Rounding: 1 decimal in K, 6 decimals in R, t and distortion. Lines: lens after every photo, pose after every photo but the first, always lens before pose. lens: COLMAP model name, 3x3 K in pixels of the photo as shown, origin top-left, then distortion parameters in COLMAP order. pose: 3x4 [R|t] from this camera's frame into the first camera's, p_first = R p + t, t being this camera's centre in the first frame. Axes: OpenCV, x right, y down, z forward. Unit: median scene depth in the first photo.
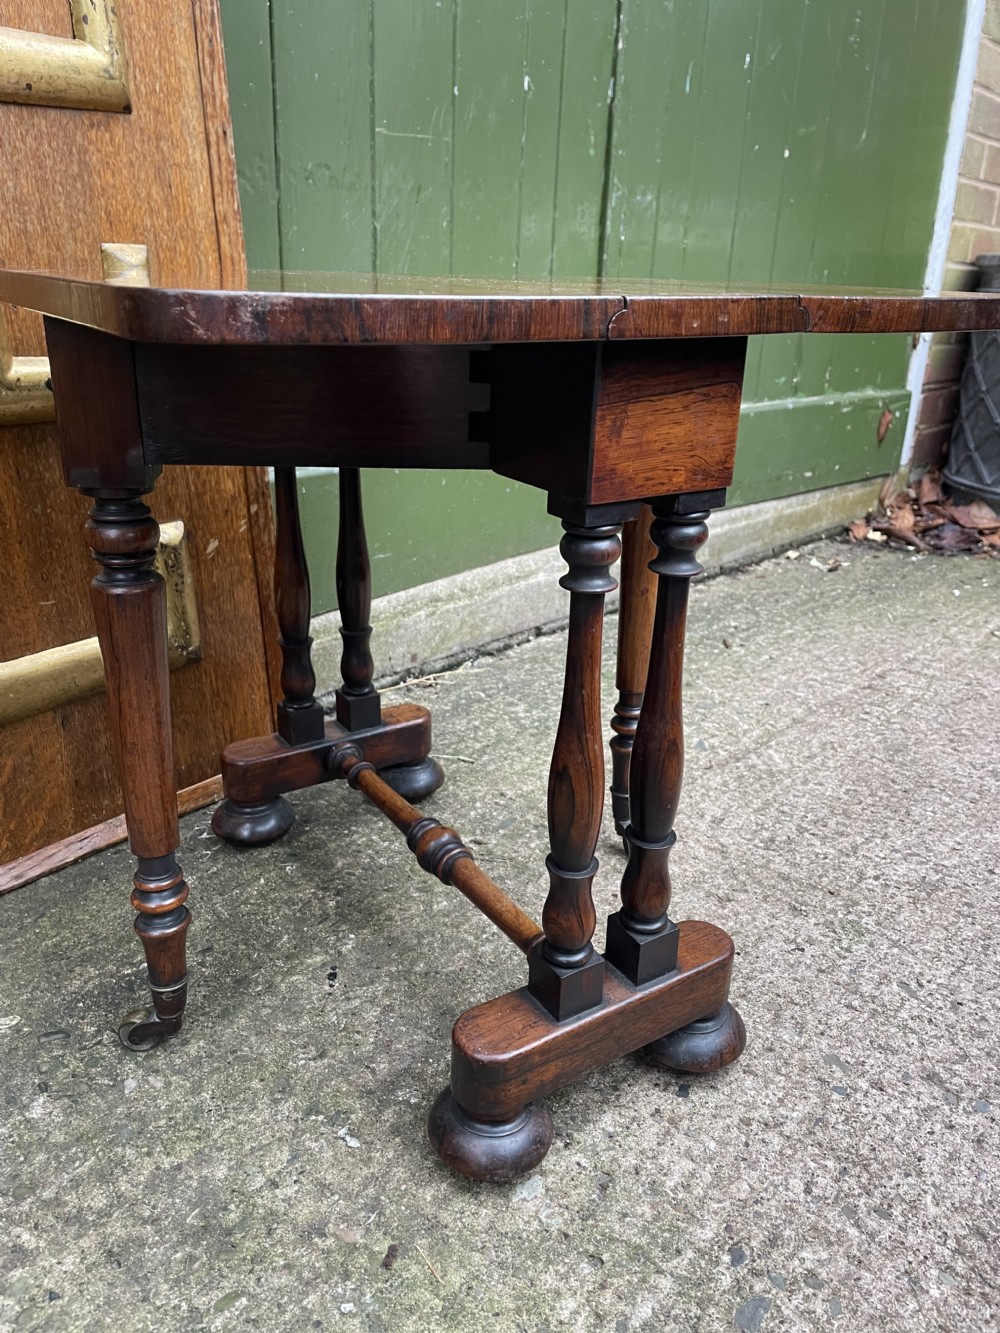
lens RADIAL K [[1017.0, 0, 501.3], [0, 1017.0, 661.6], [0, 0, 1]] dist [0.080042, -0.114133]
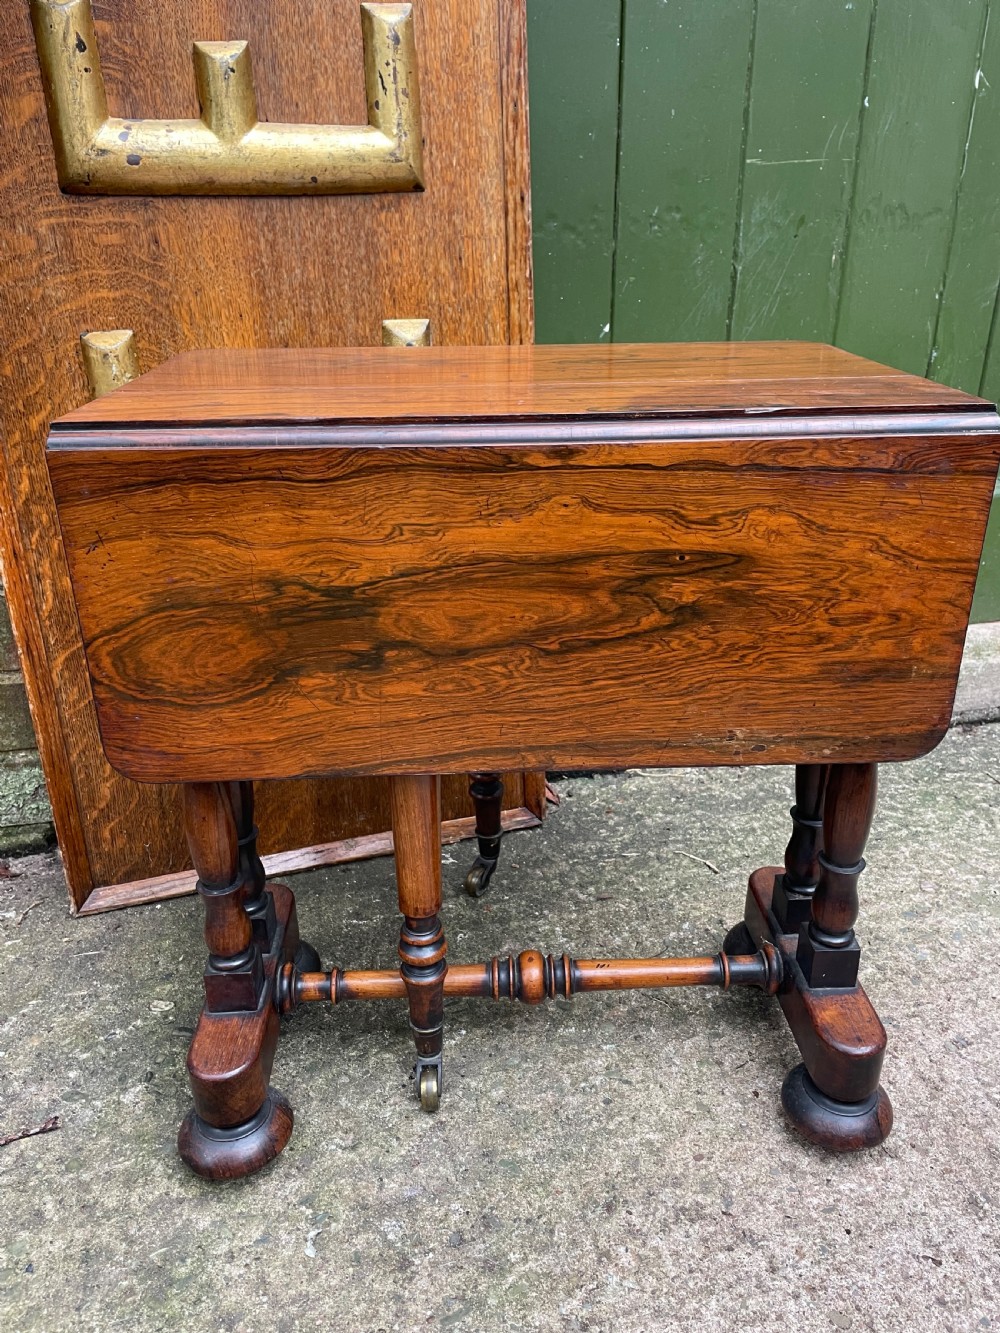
lens RADIAL K [[1017.0, 0, 508.1], [0, 1017.0, 678.0], [0, 0, 1]] dist [0.080042, -0.114133]
pose [[0.839651, 0.188579, -0.509337, 0.331239], [-0.163628, 0.982048, 0.093853, -0.168462], [0.517892, 0.004537, 0.855434, 0.171611]]
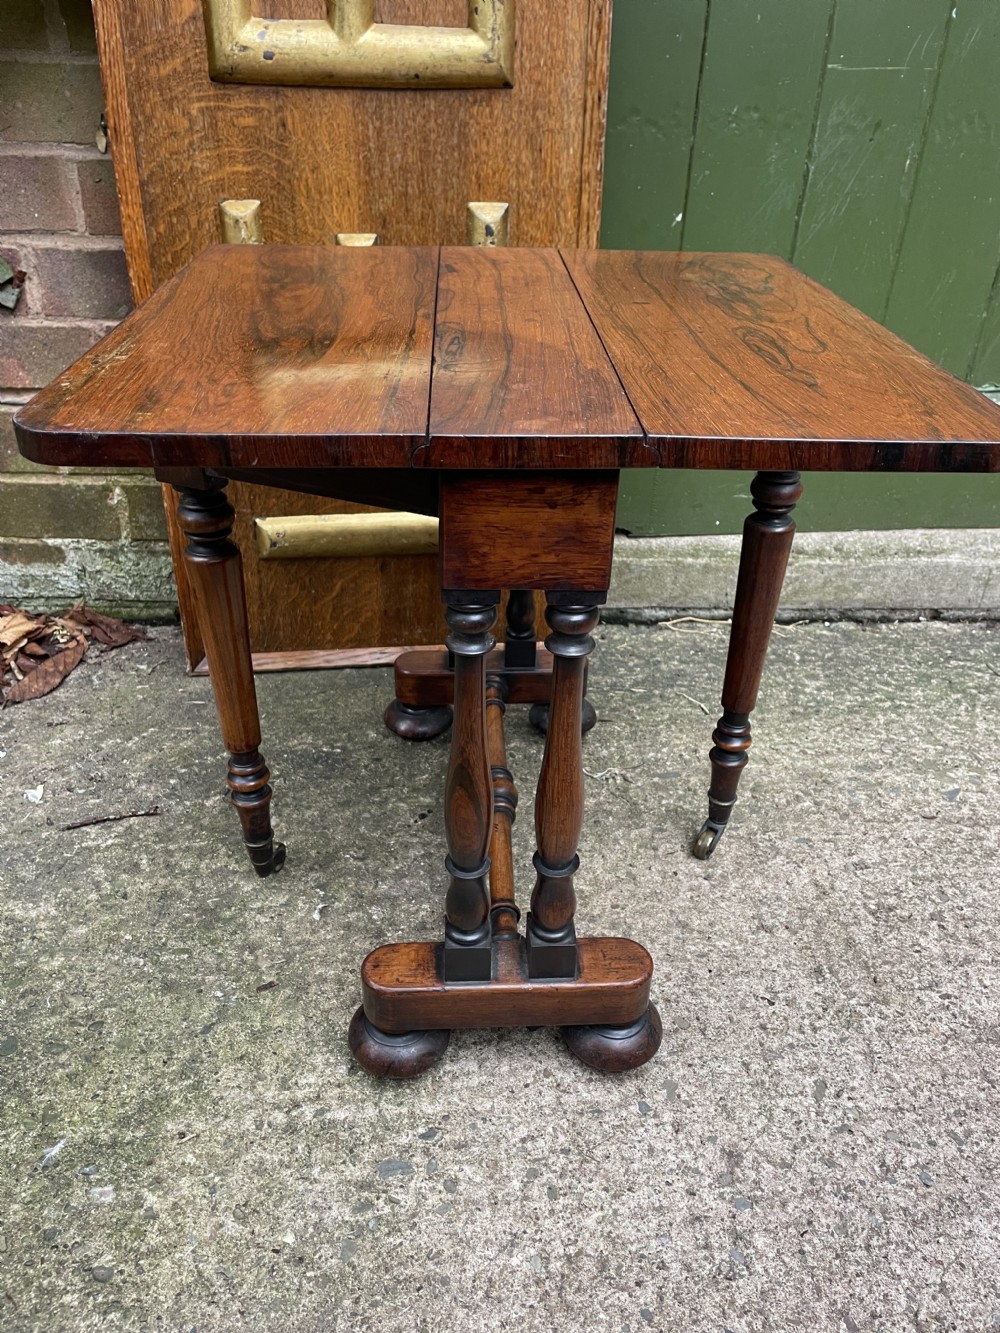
lens RADIAL K [[1017.0, 0, 503.0], [0, 1017.0, 673.8], [0, 0, 1]] dist [0.080042, -0.114133]
pose [[0.723195, 0.358546, -0.590283, 0.578727], [-0.256339, 0.932984, 0.252649, -0.206112], [0.641311, -0.031403, 0.766638, 0.070085]]
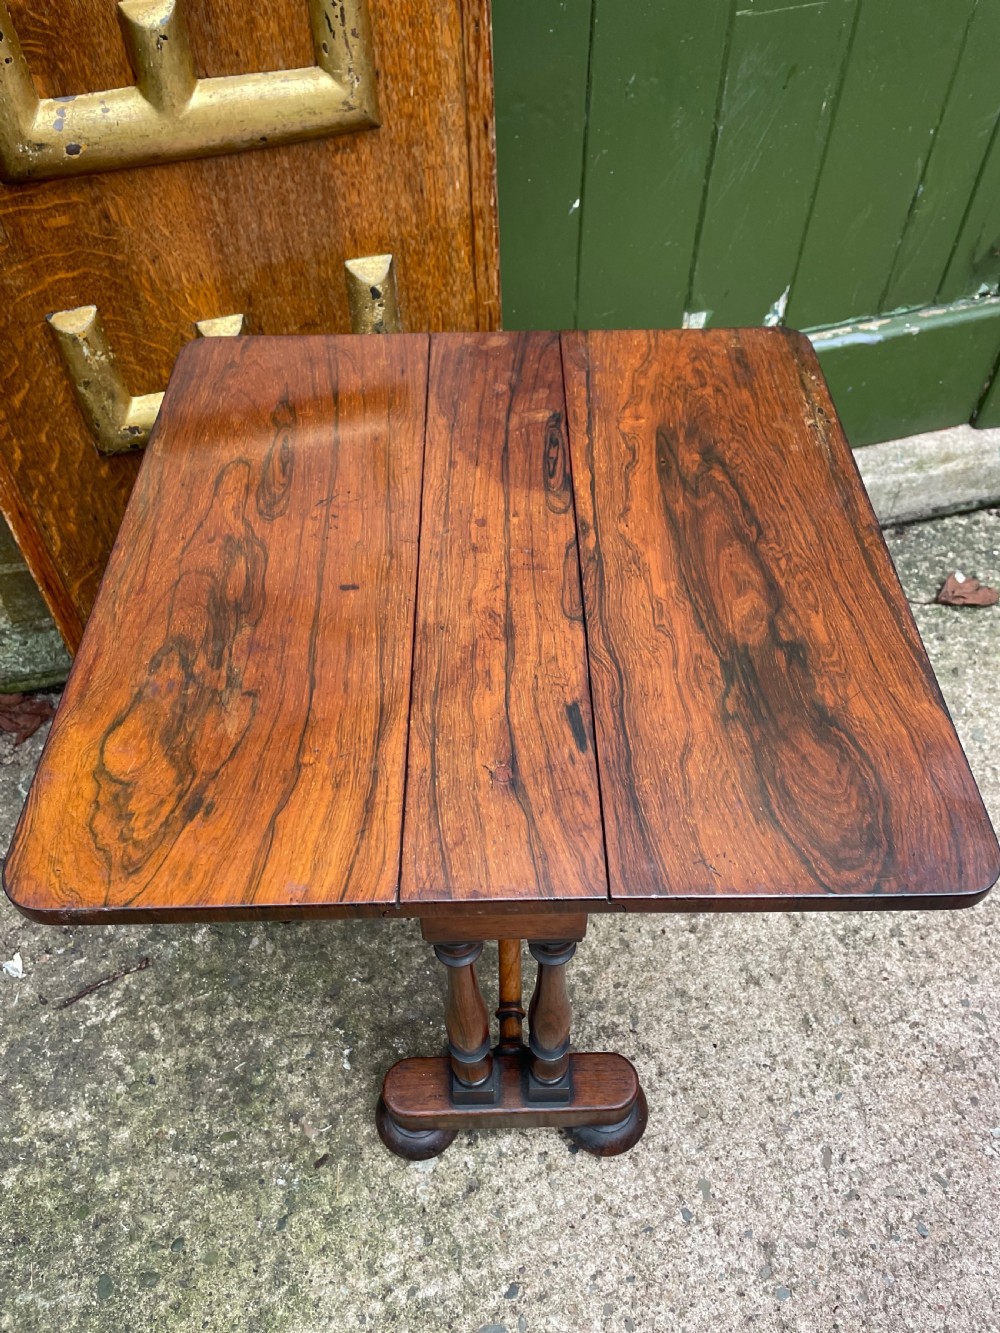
lens RADIAL K [[1017.0, 0, 503.8], [0, 1017.0, 662.7], [0, 0, 1]] dist [0.080042, -0.114133]
pose [[0.849768, 0.380274, -0.365084, 0.283421], [-0.163912, 0.848825, 0.502621, -0.620954], [0.501026, -0.367270, 0.783636, 0.125313]]
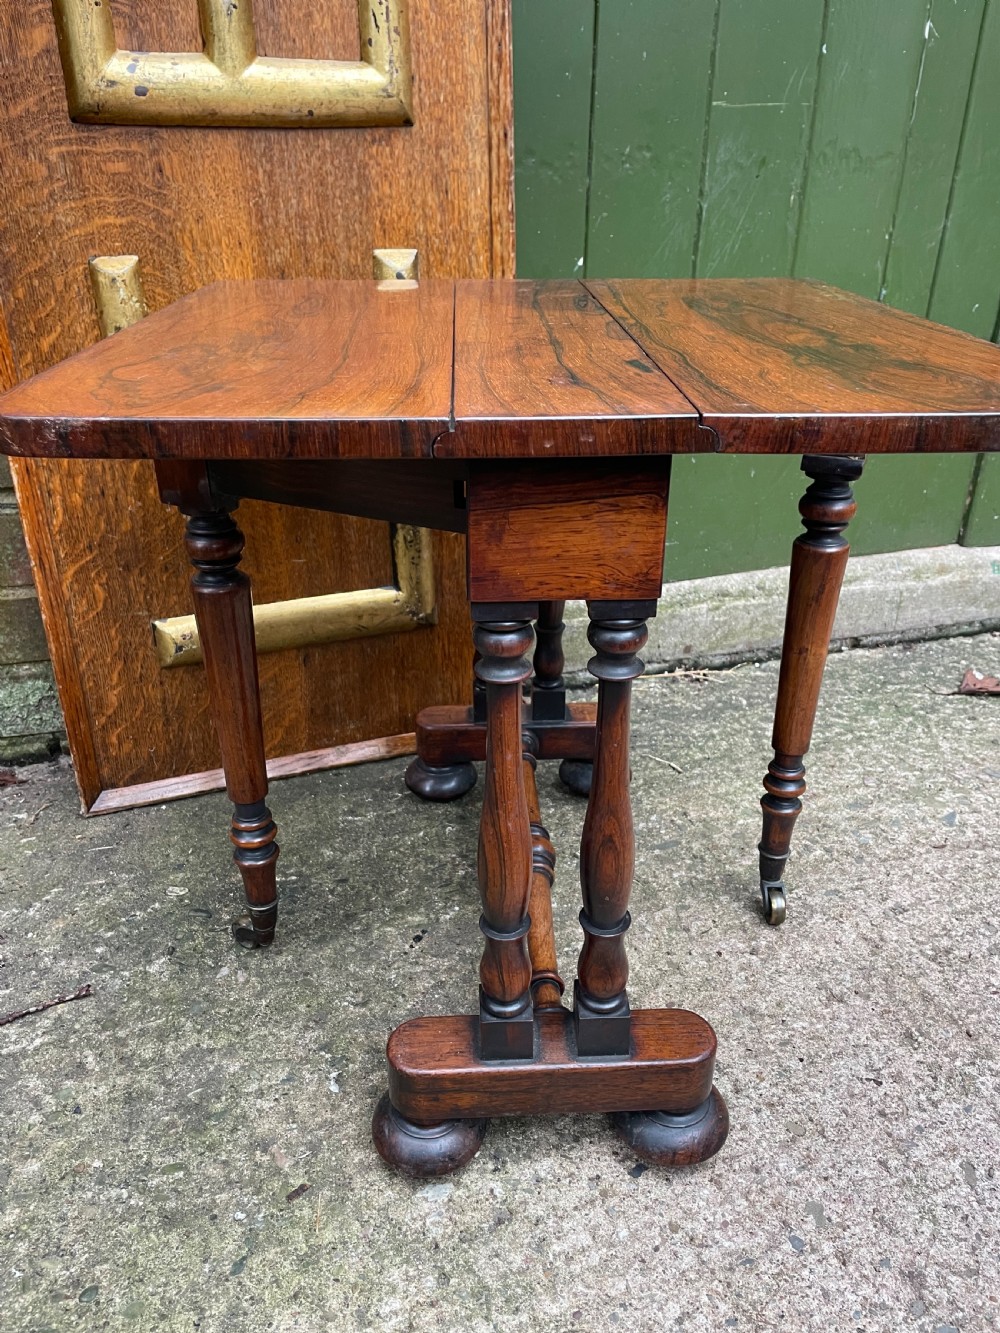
lens RADIAL K [[1017.0, 0, 504.3], [0, 1017.0, 672.3], [0, 0, 1]] dist [0.080042, -0.114133]
pose [[0.863485, 0.207885, -0.459540, 0.347763], [-0.165455, 0.977441, 0.131277, -0.130672], [0.476463, -0.037322, 0.878402, 0.073718]]
